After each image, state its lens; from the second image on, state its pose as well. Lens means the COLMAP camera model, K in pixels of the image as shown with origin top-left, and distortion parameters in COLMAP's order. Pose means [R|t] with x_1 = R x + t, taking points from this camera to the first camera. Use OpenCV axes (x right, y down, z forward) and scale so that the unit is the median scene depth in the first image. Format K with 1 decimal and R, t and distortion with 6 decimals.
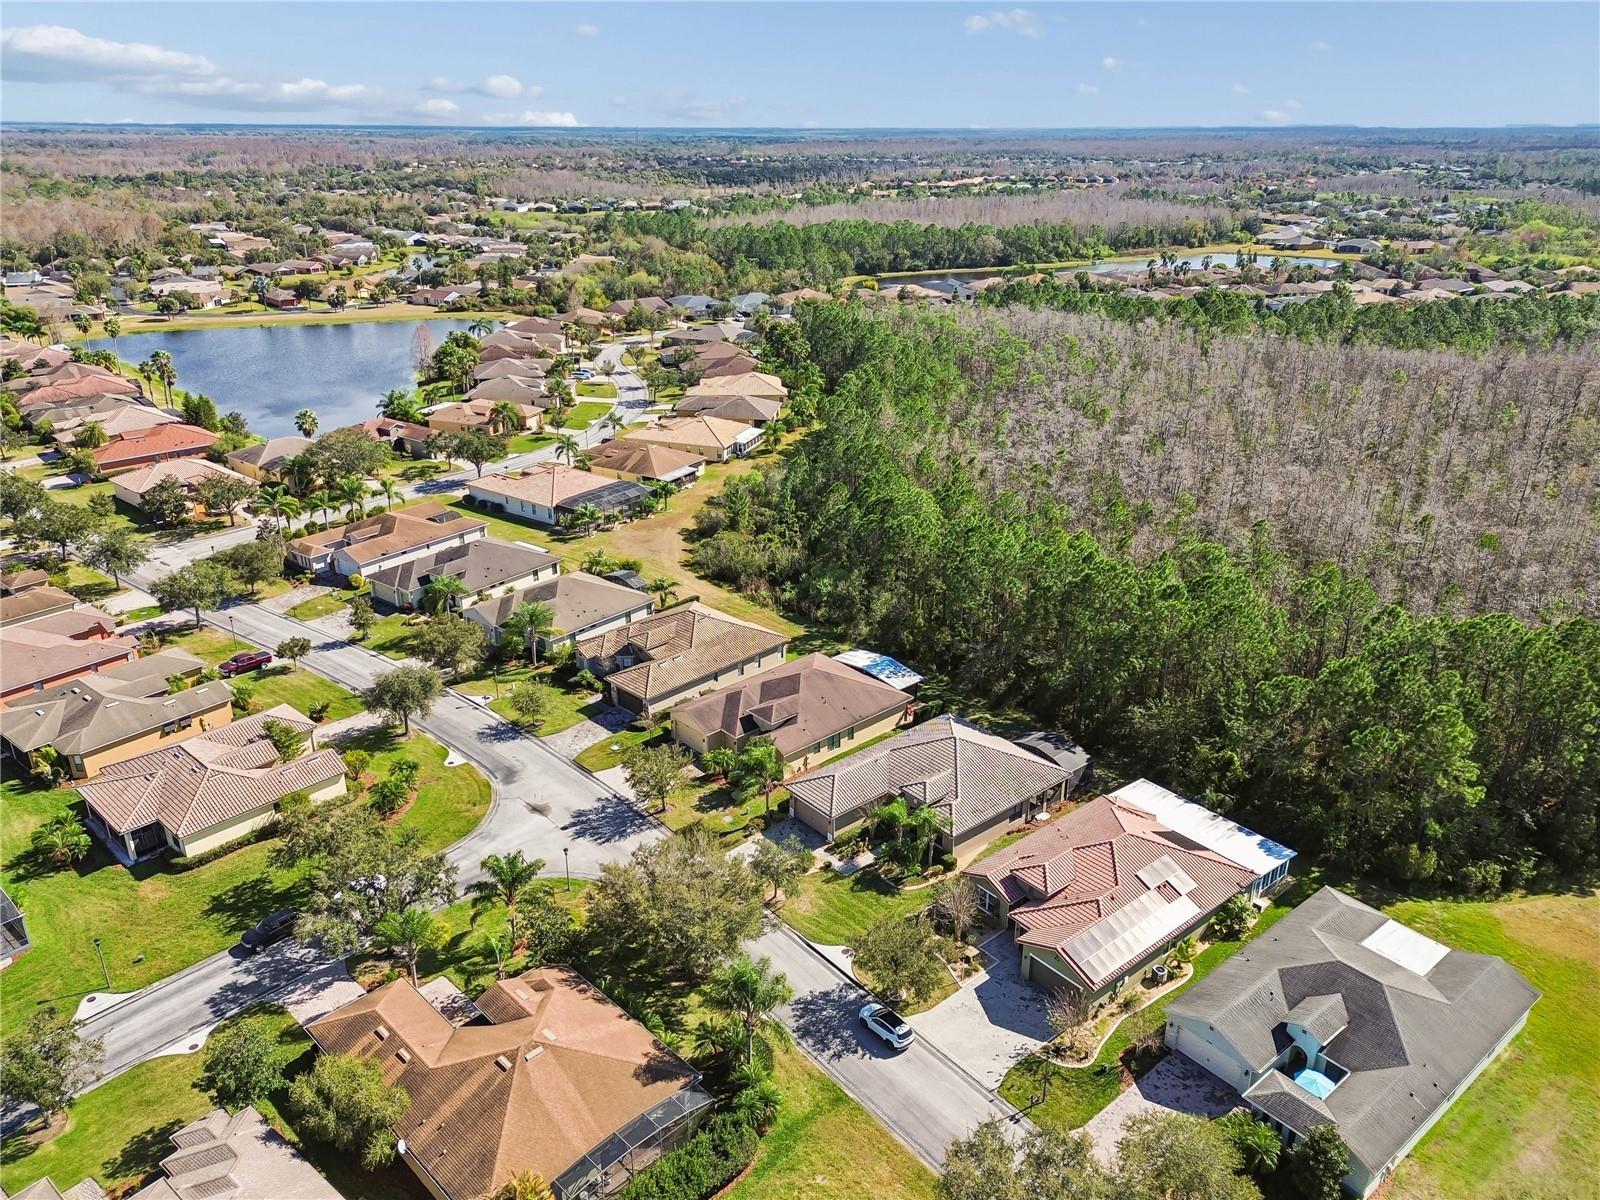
lens RADIAL K [[1145.8, 0, 800.0], [0, 1145.8, 600.0], [0, 0, 1]] dist [0.081624, -0.079605]
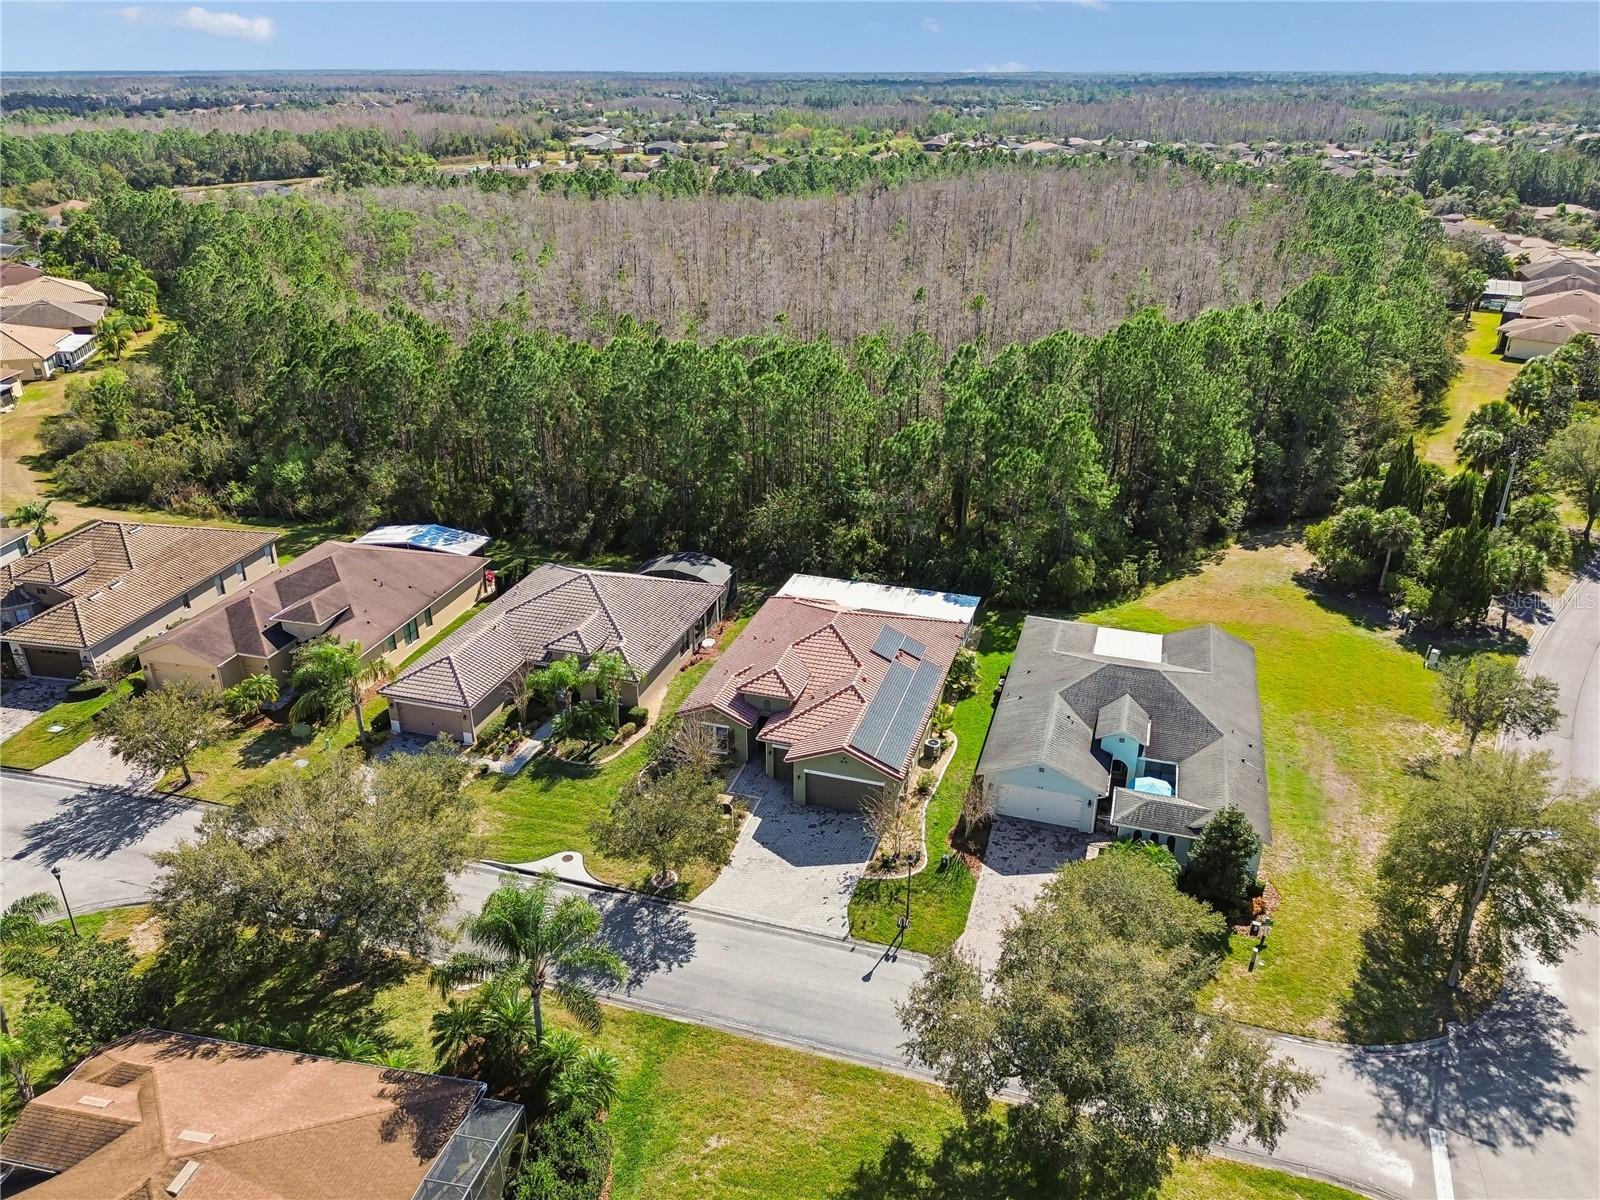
lens RADIAL K [[1145.8, 0, 800.0], [0, 1145.8, 600.0], [0, 0, 1]] dist [0.081624, -0.079605]
pose [[0.838551, -0.229241, 0.494248, -0.127138], [0.210838, 0.973030, 0.093598, 0.091102], [-0.502374, 0.025719, 0.864268, 0.248540]]
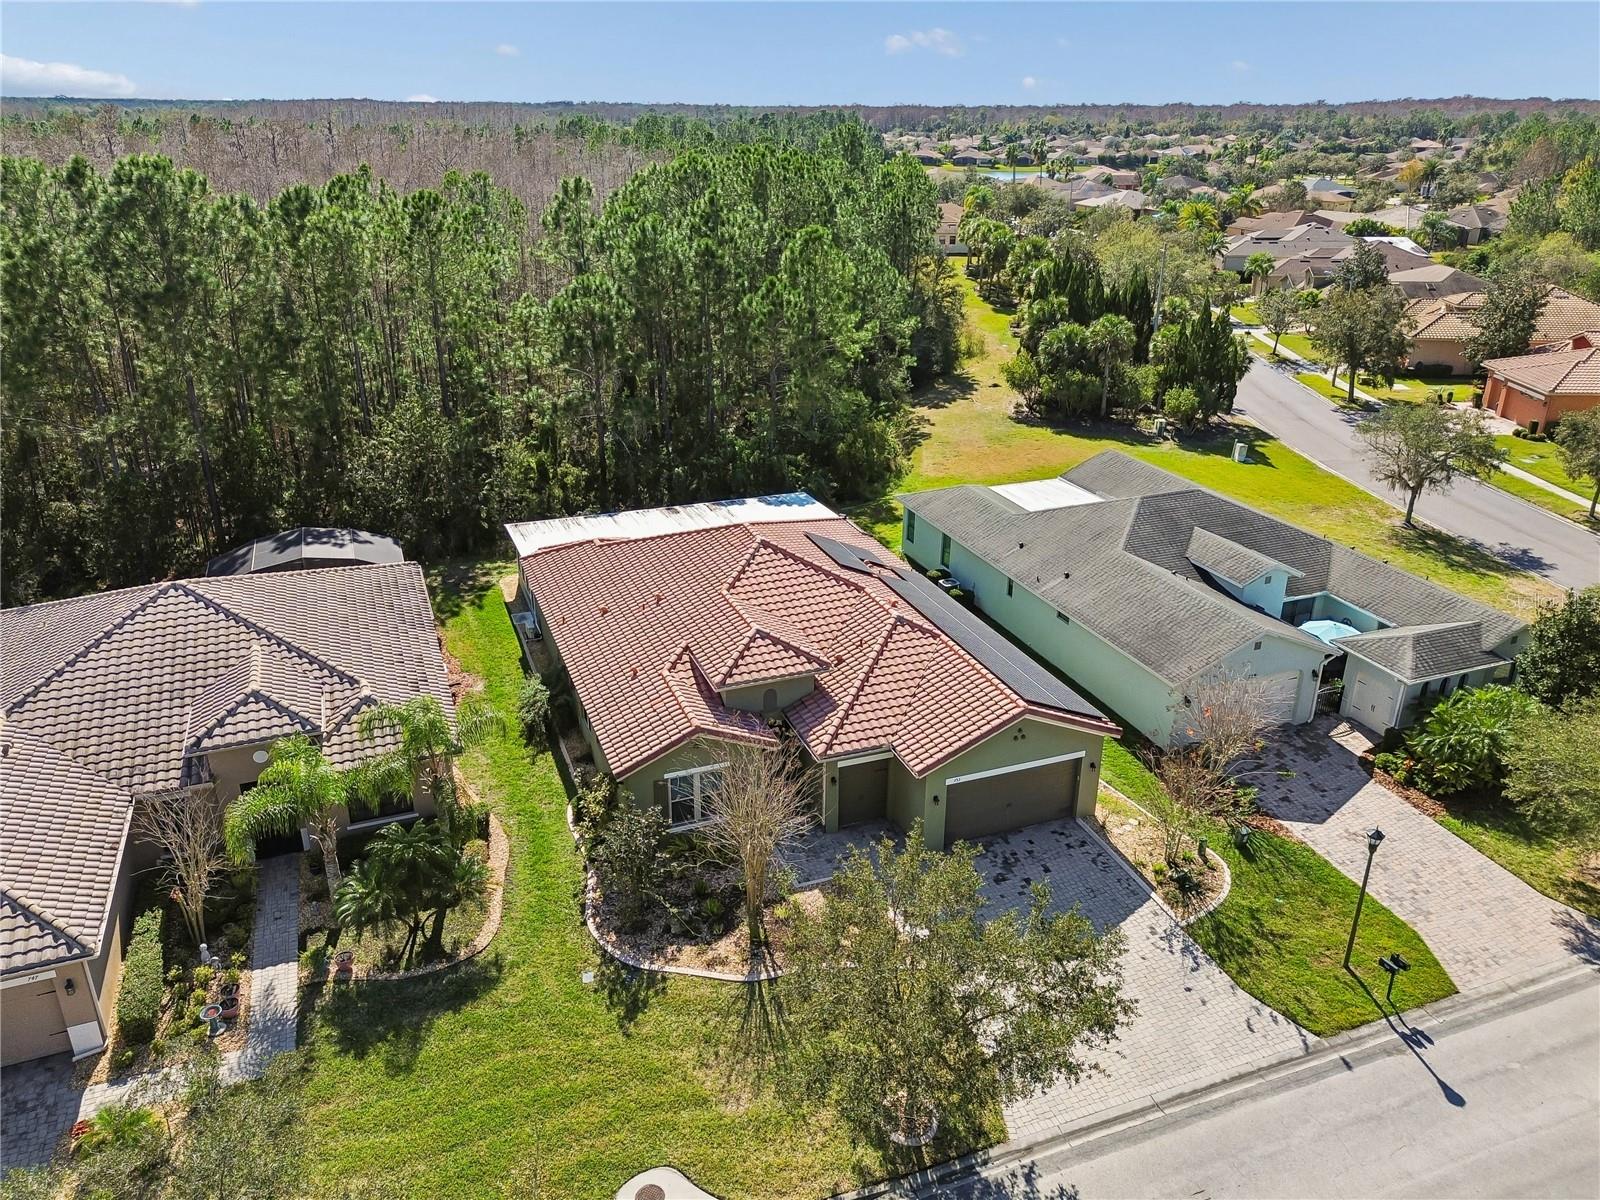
lens RADIAL K [[1130.4, 0, 800.0], [0, 1130.4, 600.0], [0, 0, 1]] dist [0.002556, 0.001490]
pose [[0.314767, -0.372676, 0.872946, -0.103357], [0.360209, 0.897796, 0.253401, 0.101666], [-0.878163, 0.234681, 0.416838, 0.670914]]
